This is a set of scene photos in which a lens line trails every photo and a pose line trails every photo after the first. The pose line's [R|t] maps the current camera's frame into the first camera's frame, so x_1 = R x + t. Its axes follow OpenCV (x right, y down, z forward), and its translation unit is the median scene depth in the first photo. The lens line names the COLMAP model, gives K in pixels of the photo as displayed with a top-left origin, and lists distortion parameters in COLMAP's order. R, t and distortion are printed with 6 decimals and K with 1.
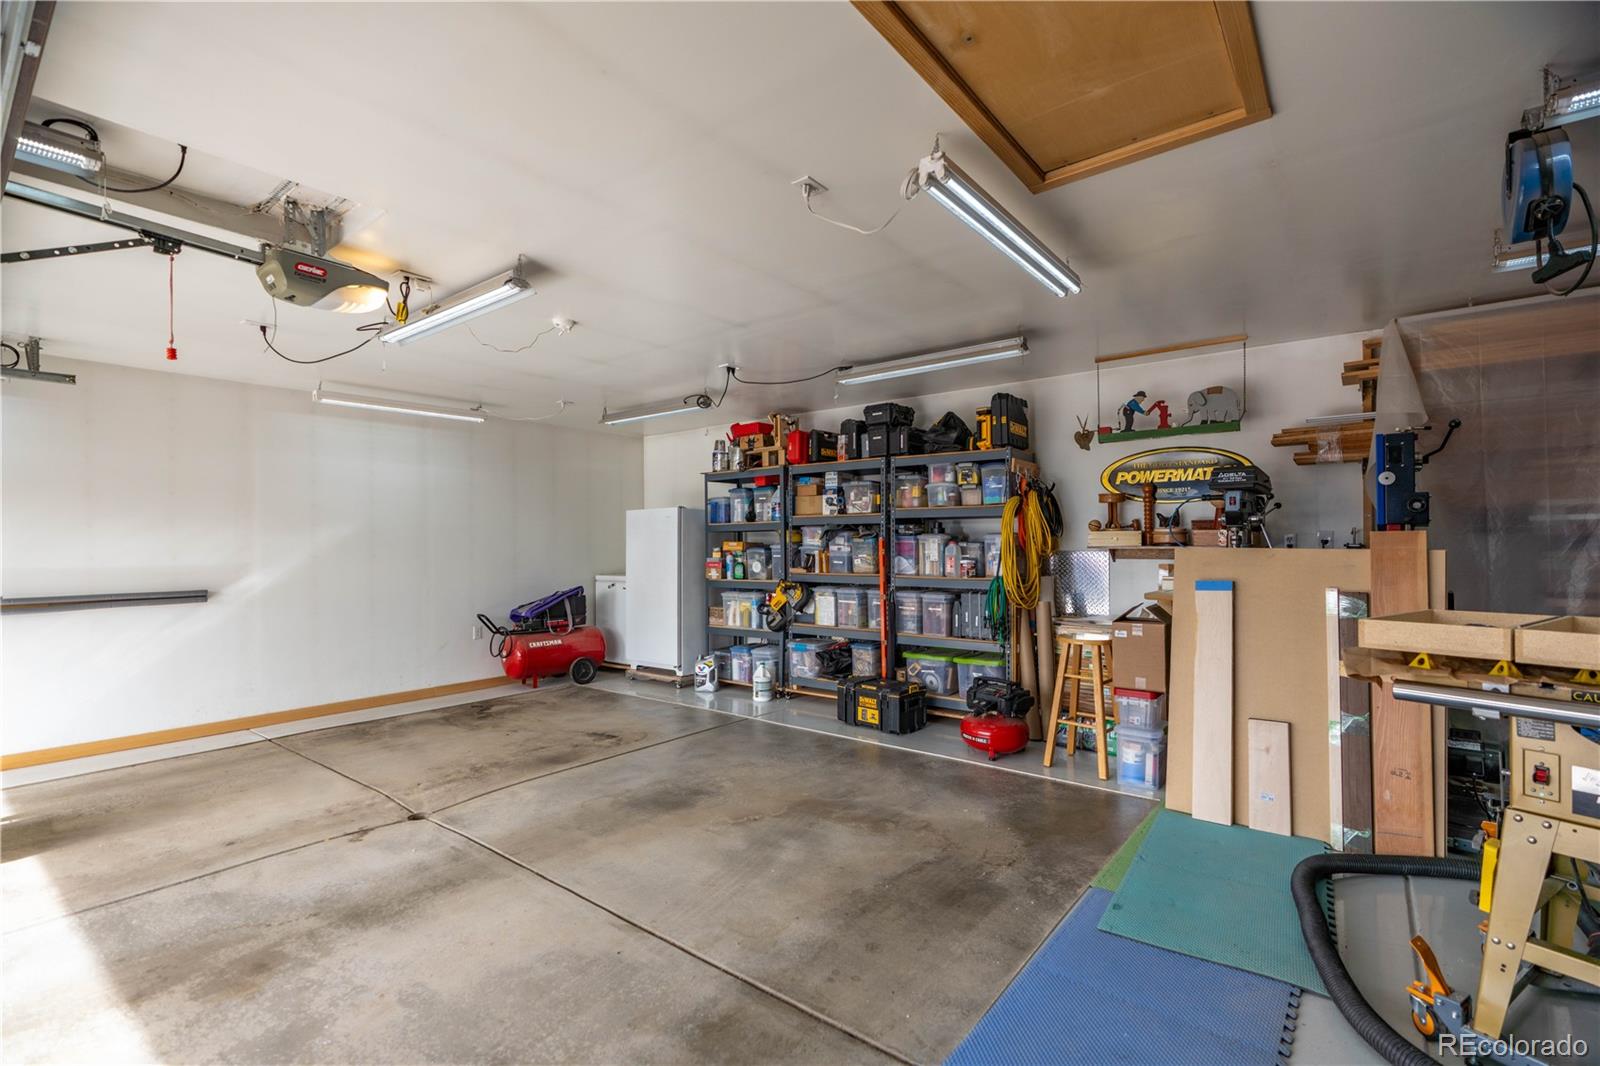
lens RADIAL K [[716.8, 0, 798.6], [0, 716.8, 541.2], [0, 0, 1]] dist [-0.001760, 0.000351]
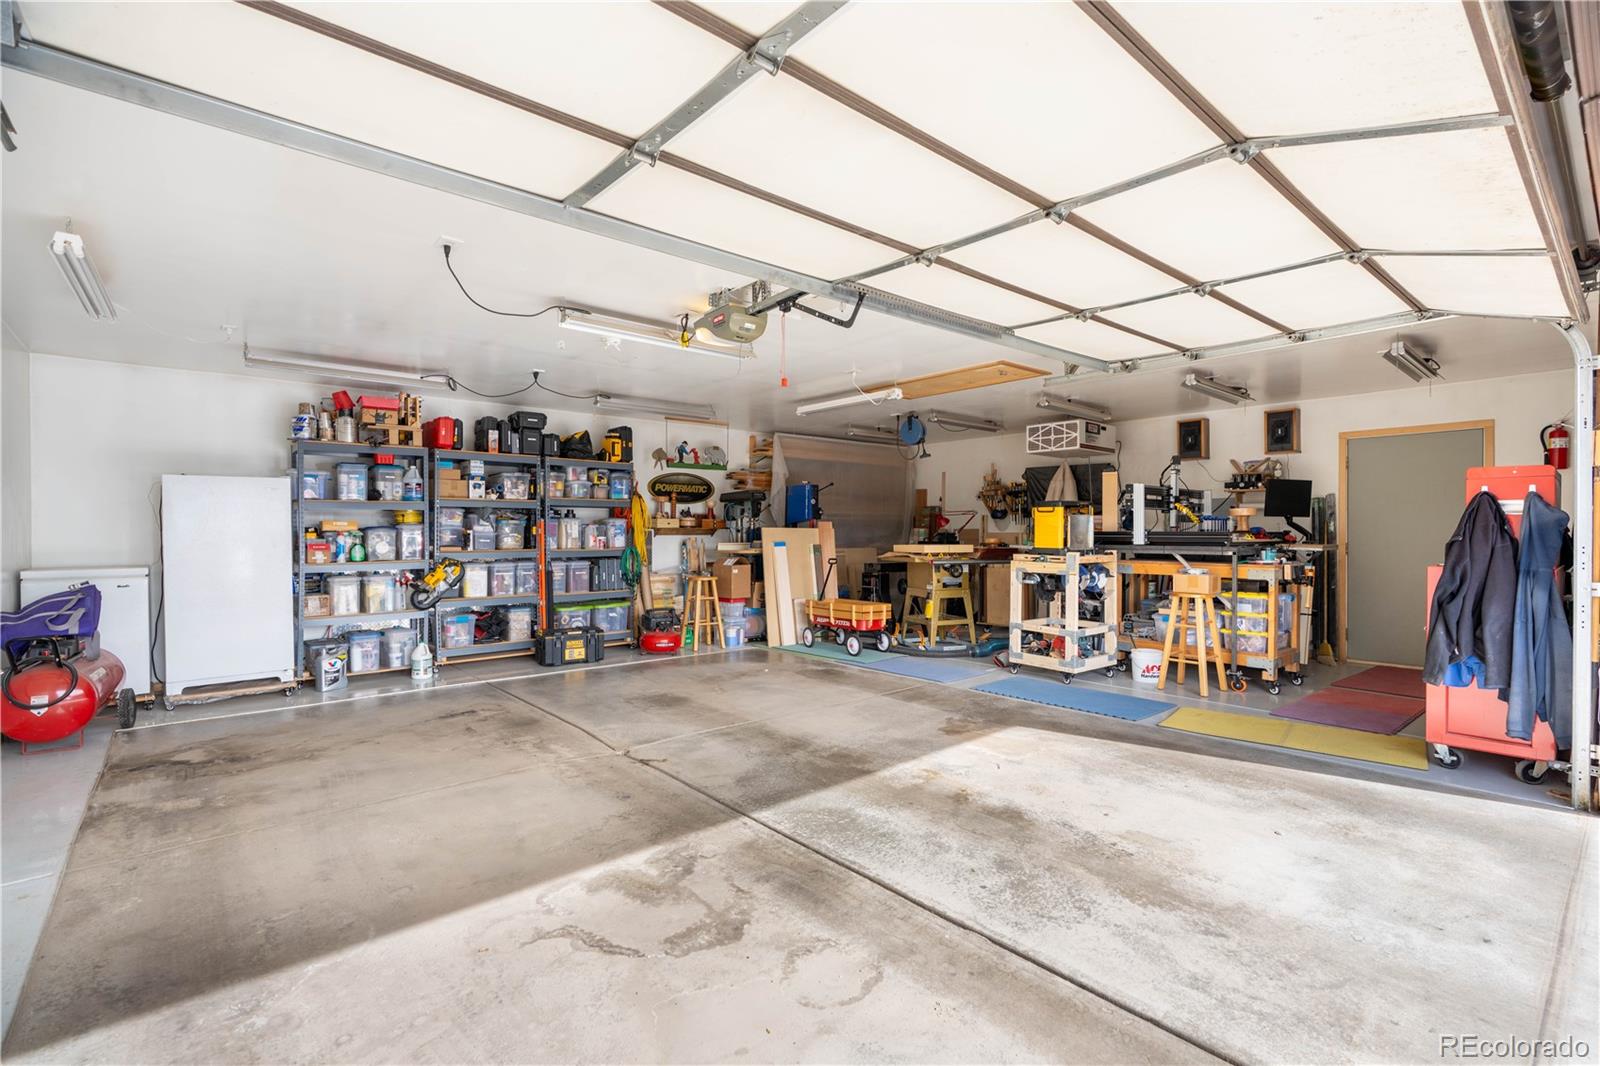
lens RADIAL K [[705.1, 0, 800.0], [0, 705.1, 533.0], [0, 0, 1]] dist [-0.013788, 0.000010]
pose [[0.199563, 0.000773, 0.979885, -1.538418], [-0.003931, 0.999992, 0.000012, 0.024995], [-0.979877, -0.003854, 0.199565, 0.468979]]
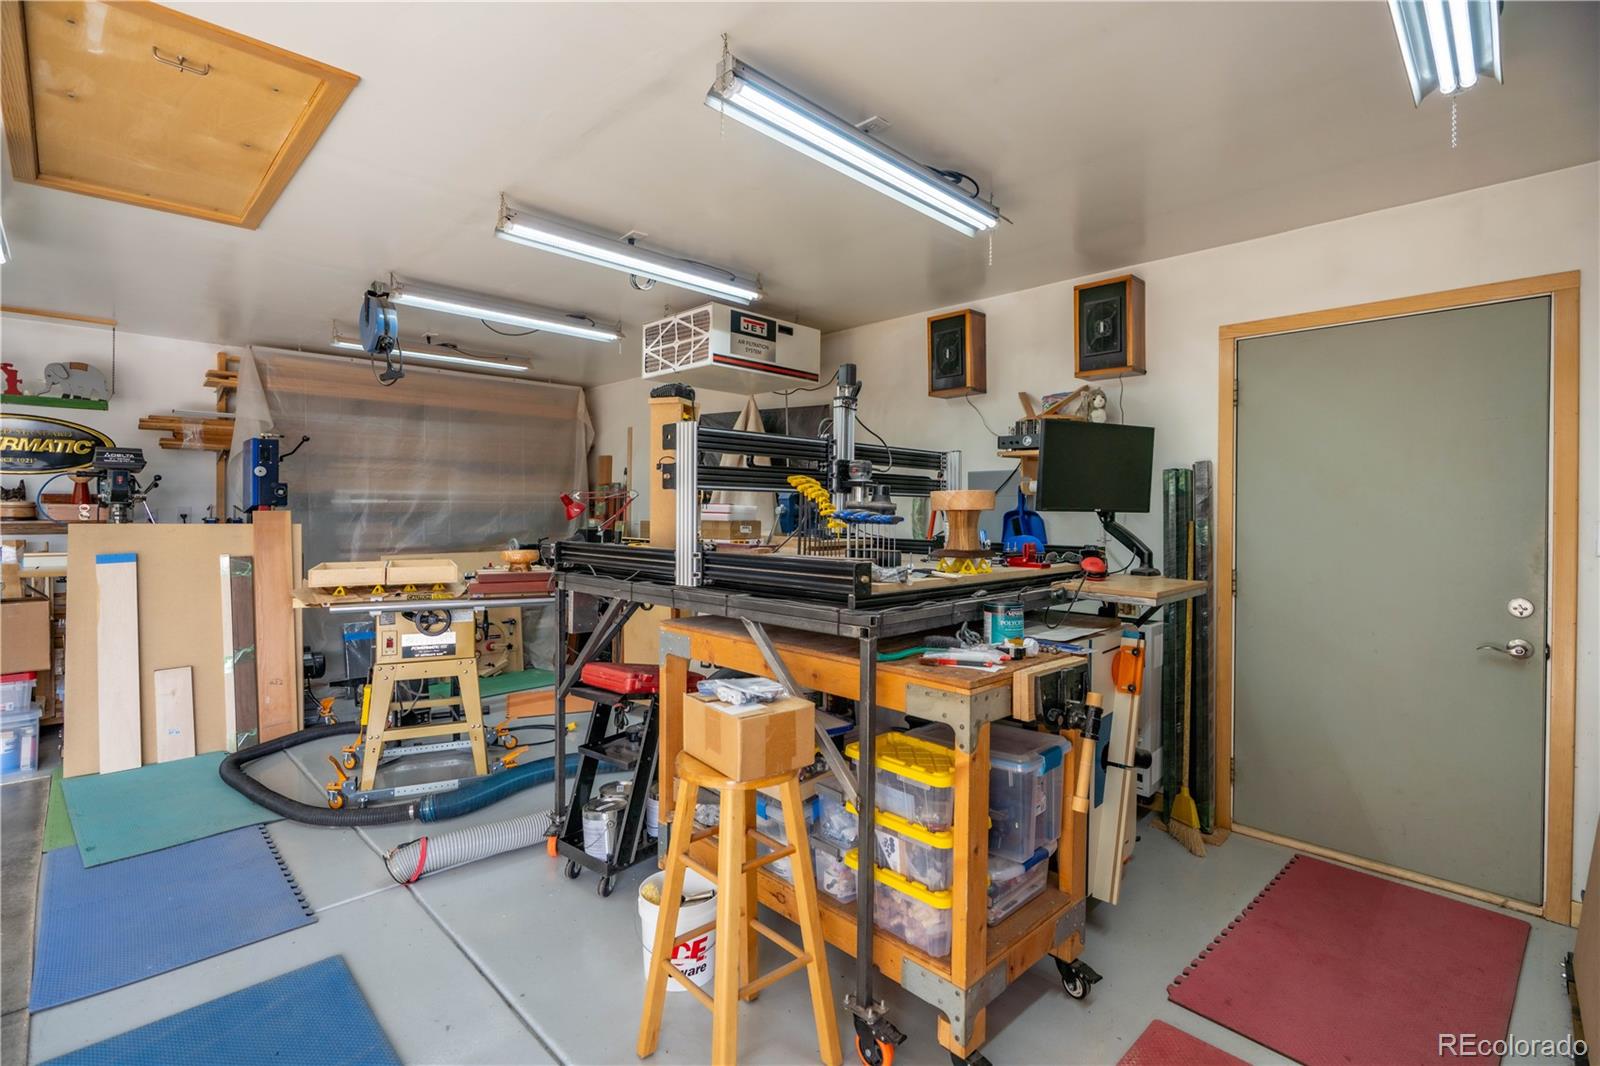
lens RADIAL K [[736.3, 0, 796.0], [0, 736.3, 513.5], [0, 0, 1]] dist [-0.006339, 0.000232]
pose [[0.120822, -0.000210, 0.992674, -0.387458], [-0.009312, 0.999956, 0.001345, -0.016818], [-0.992631, -0.009406, 0.120814, -0.156860]]
